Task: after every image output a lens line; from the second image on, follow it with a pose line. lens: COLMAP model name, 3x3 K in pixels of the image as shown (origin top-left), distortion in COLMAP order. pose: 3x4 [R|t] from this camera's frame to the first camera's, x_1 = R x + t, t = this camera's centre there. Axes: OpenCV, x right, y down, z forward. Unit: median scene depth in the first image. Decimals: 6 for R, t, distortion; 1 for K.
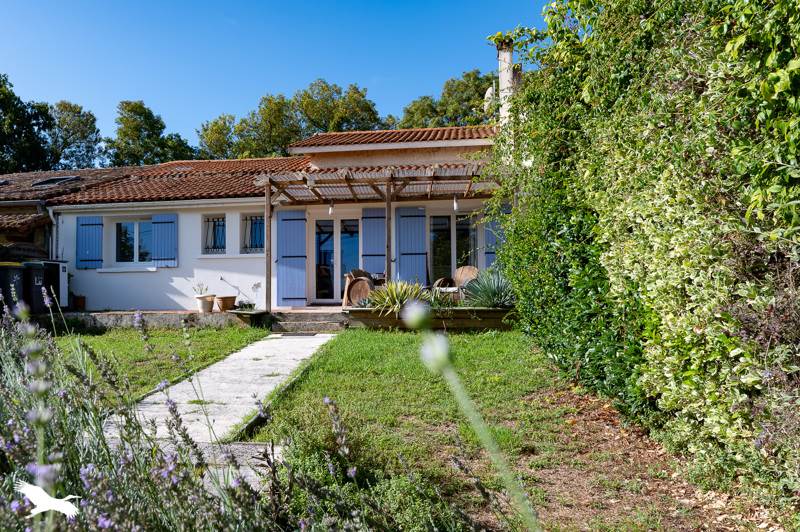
lens RADIAL K [[549.5, 0, 400.0], [0, 549.5, 266.0], [0, 0, 1]] dist [0.002311, 0.000409]
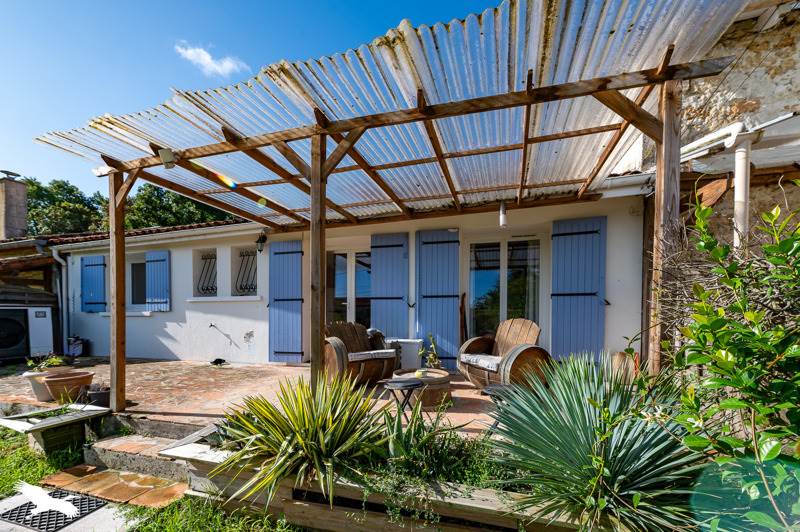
lens RADIAL K [[322.8, 0, 398.7], [0, 322.8, 311.1], [0, 0, 1]] dist [-0.001397, -0.000077]
pose [[0.964359, 0.013107, -0.264273, 0.083555], [-0.002682, 0.999205, 0.039770, -0.019933], [0.264584, -0.037644, 0.963628, 0.595807]]
